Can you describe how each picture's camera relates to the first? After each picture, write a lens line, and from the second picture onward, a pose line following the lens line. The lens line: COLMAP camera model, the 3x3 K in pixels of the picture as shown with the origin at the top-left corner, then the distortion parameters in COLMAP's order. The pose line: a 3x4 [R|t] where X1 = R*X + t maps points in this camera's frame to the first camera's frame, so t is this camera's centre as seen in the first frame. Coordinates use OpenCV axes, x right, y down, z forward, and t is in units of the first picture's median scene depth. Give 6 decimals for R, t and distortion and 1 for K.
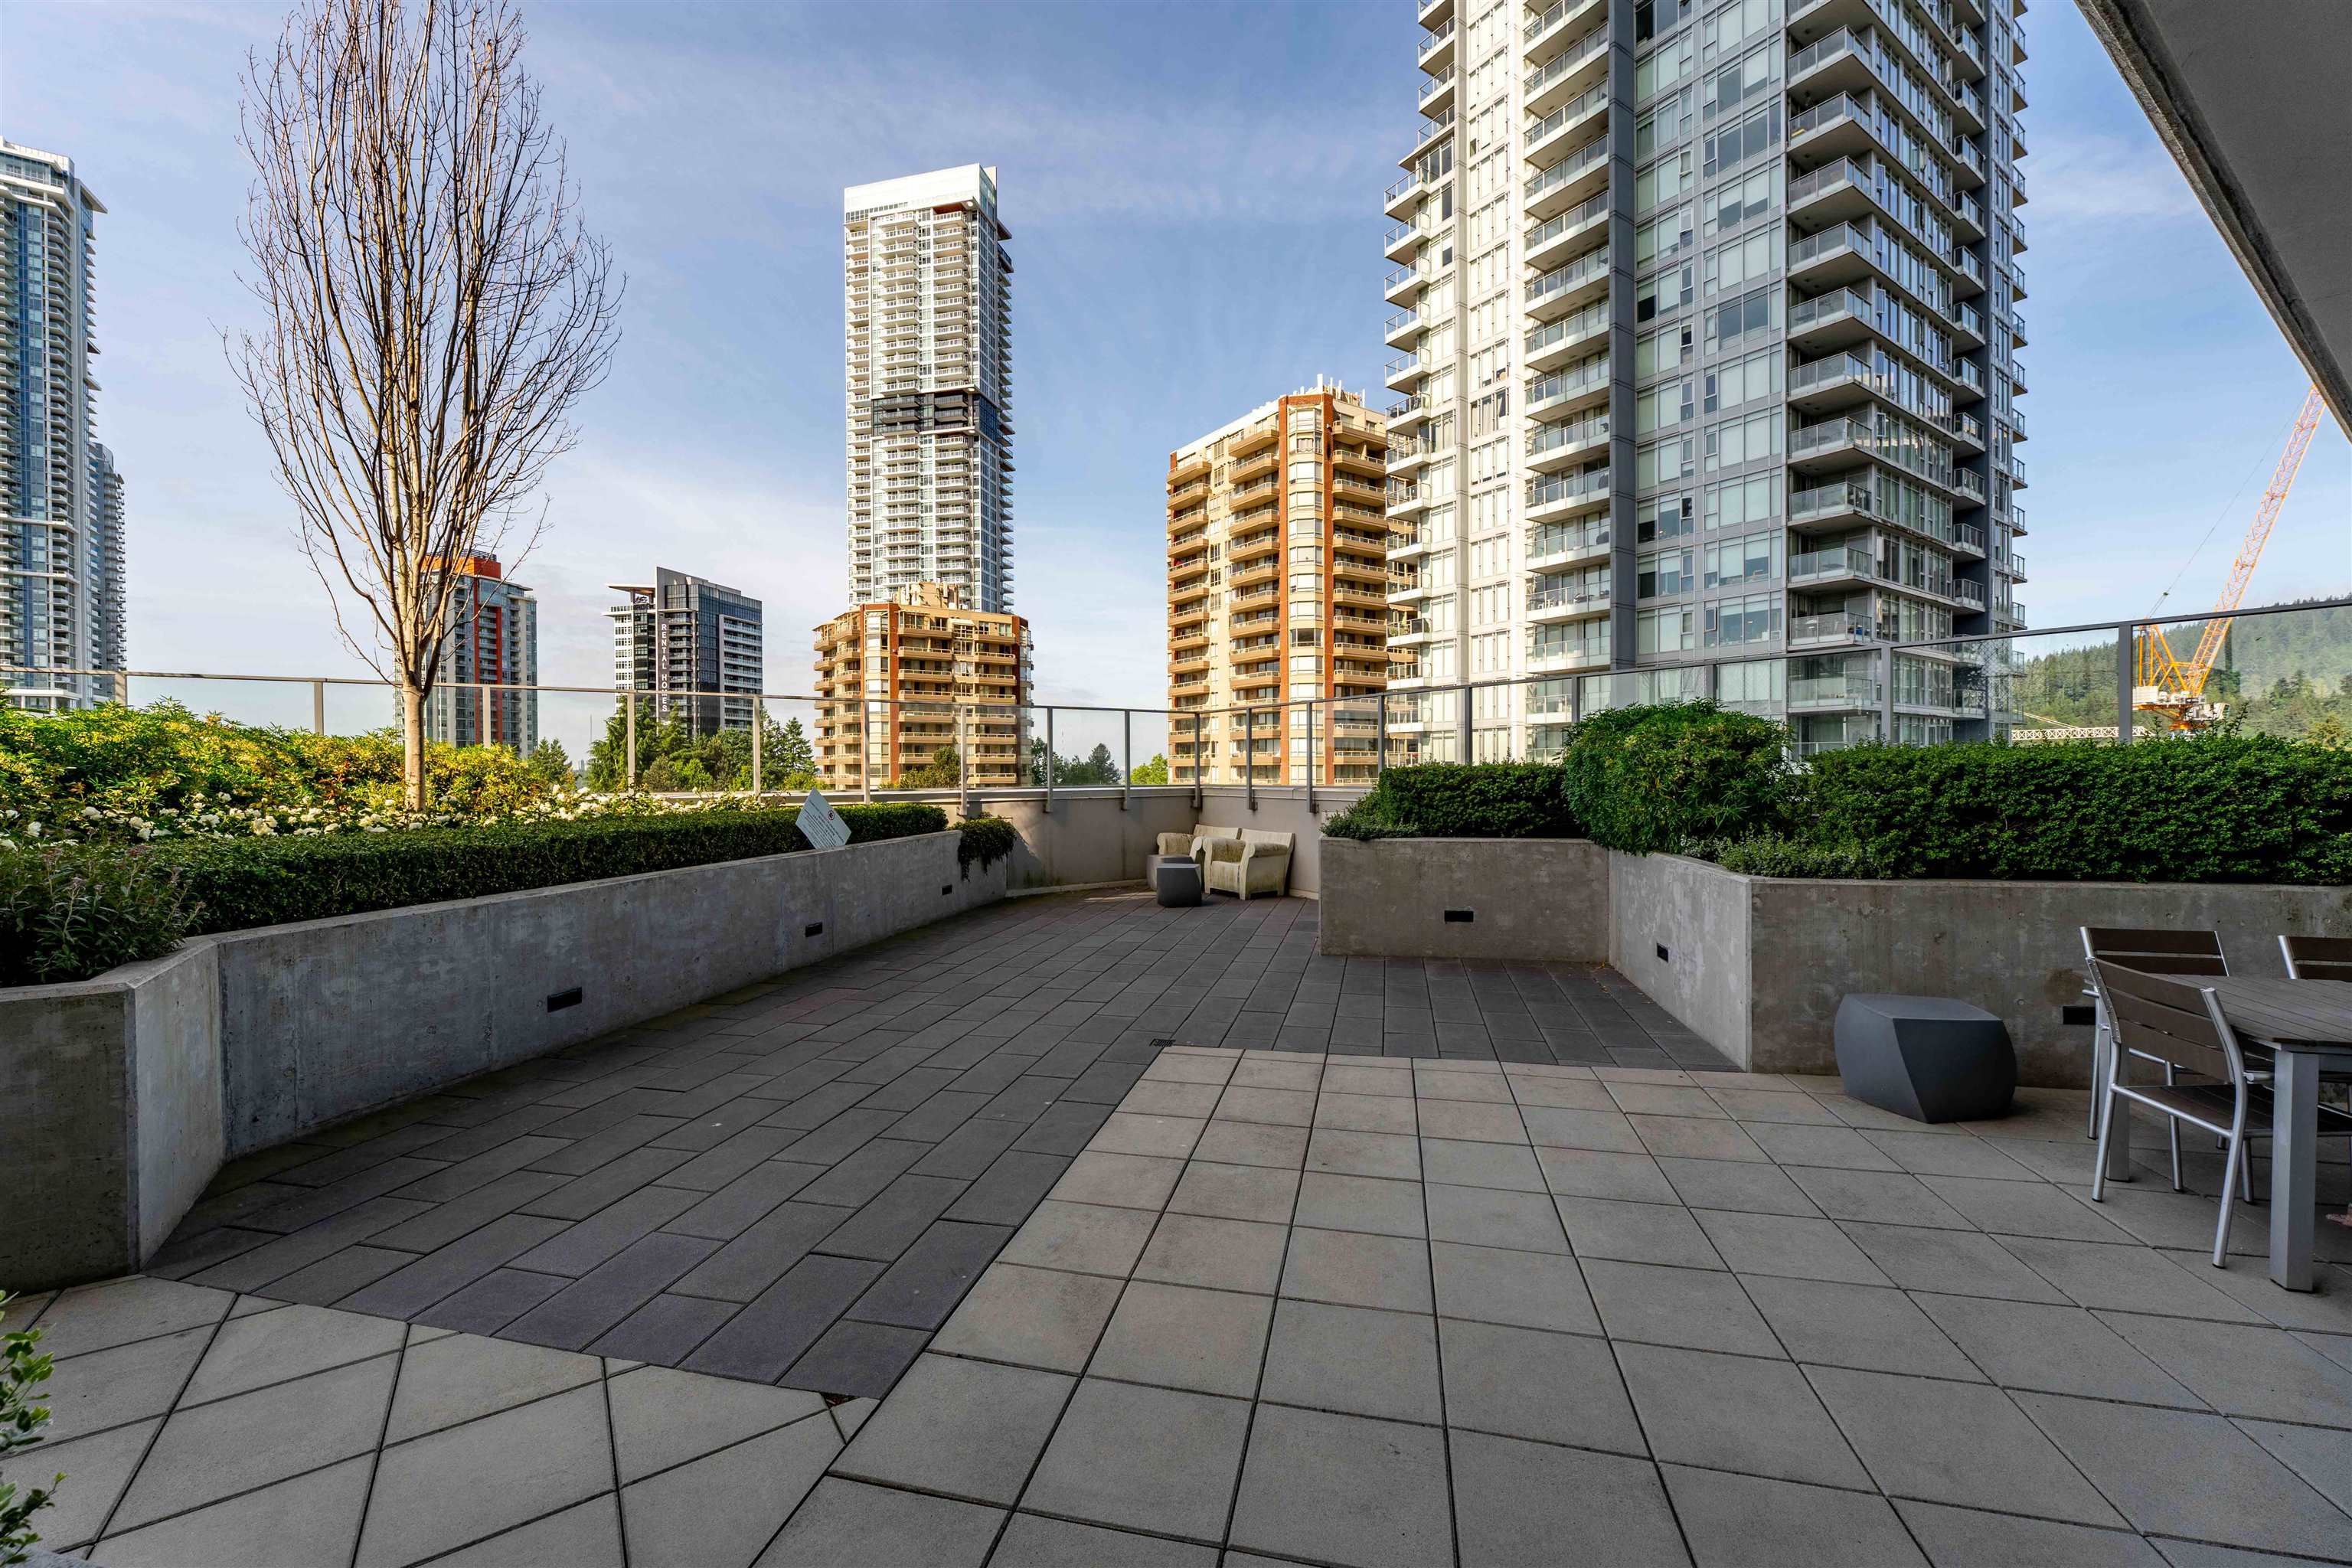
lens RADIAL K [[933.4, 0, 1166.9], [0, 933.4, 779.7], [0, 0, 1]] dist [0.000734, 0.000177]
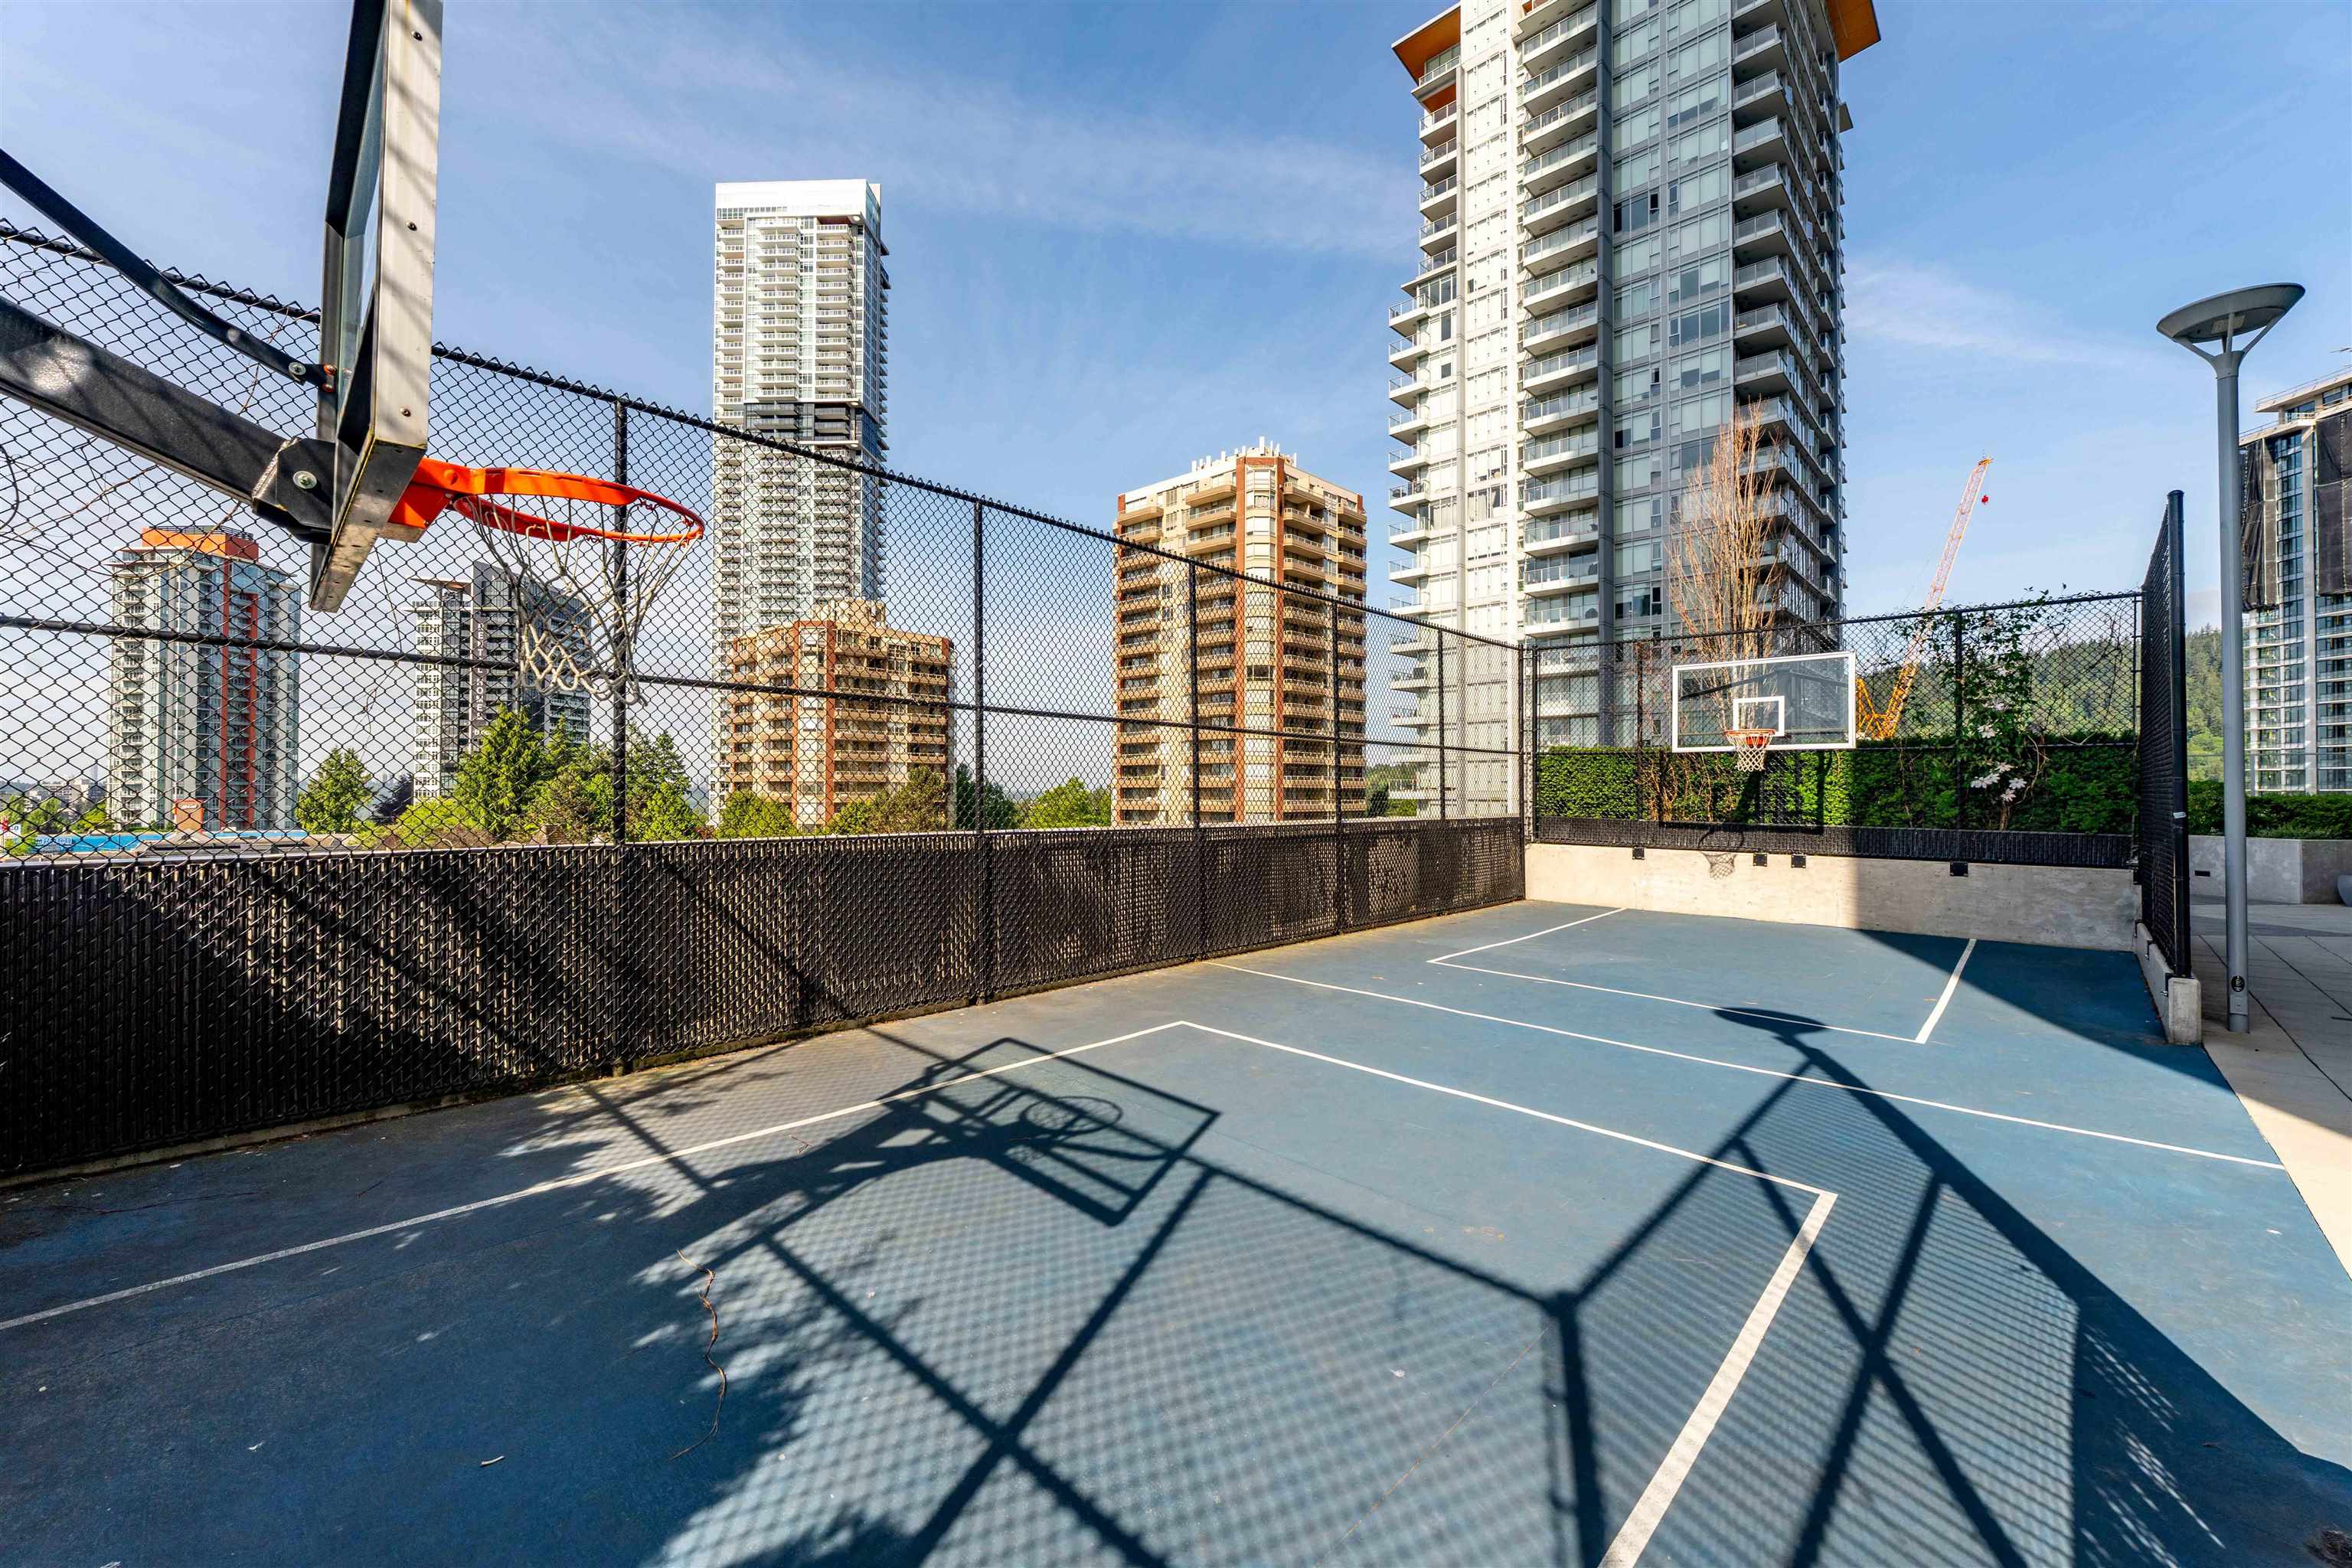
lens RADIAL K [[933.4, 0, 1166.9], [0, 933.4, 779.7], [0, 0, 1]] dist [0.000734, 0.000177]
pose [[0.978580, 0.013123, 0.205451, -0.172037], [-0.008659, 0.999707, -0.022610, 0.000490], [-0.205687, 0.020347, 0.978406, -0.057963]]
